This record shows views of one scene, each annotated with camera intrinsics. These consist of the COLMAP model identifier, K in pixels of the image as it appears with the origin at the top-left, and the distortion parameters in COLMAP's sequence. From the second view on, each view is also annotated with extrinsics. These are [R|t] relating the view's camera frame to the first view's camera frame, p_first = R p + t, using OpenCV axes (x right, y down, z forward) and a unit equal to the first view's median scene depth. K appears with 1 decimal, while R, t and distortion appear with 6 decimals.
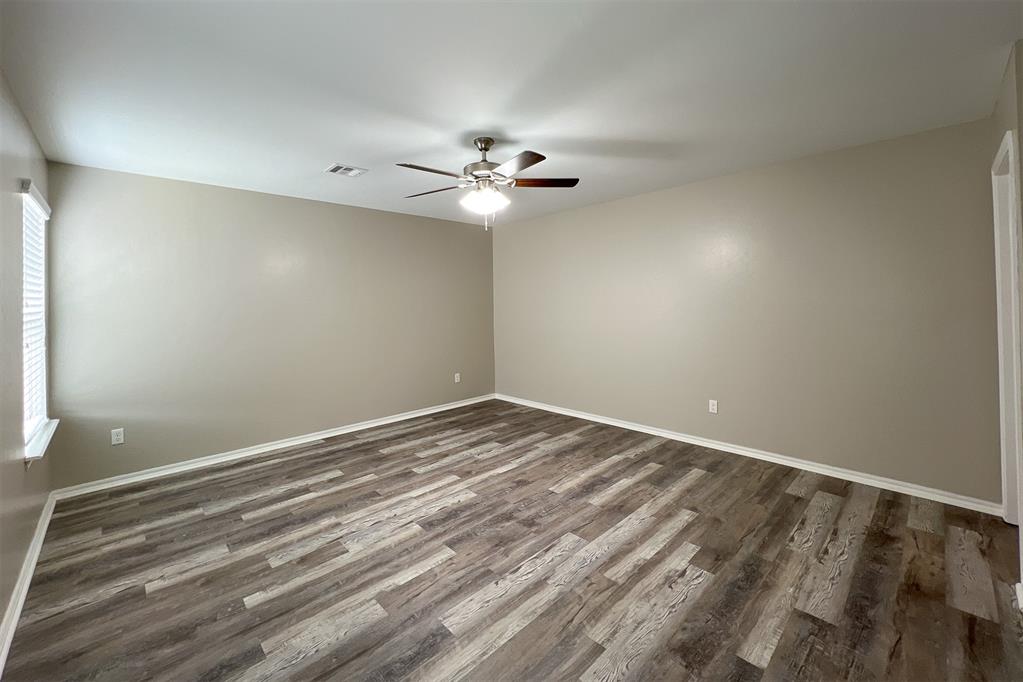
lens RADIAL K [[410.1, 0, 510.9], [0, 410.1, 297.8], [0, 0, 1]] dist [0.000637, 0.000243]
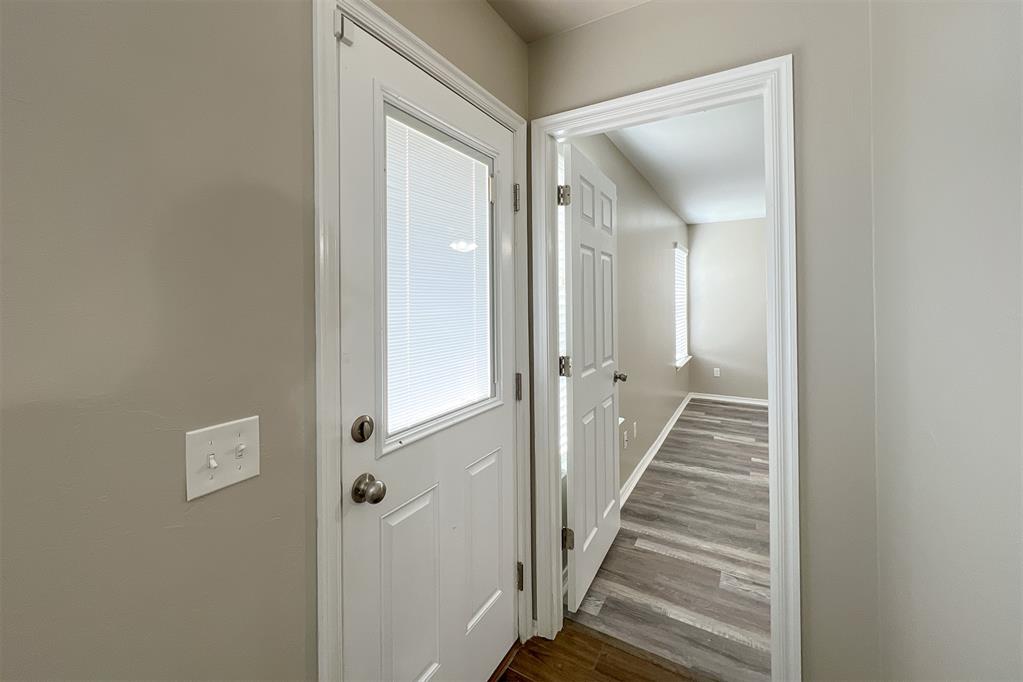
lens RADIAL K [[410.1, 0, 510.9], [0, 410.1, 297.8], [0, 0, 1]] dist [0.000637, 0.000243]
pose [[0.266432, 0.007725, -0.963823, 0.641531], [0.016145, 0.999792, 0.012476, -0.026021], [0.963719, -0.018885, 0.266251, -0.406042]]
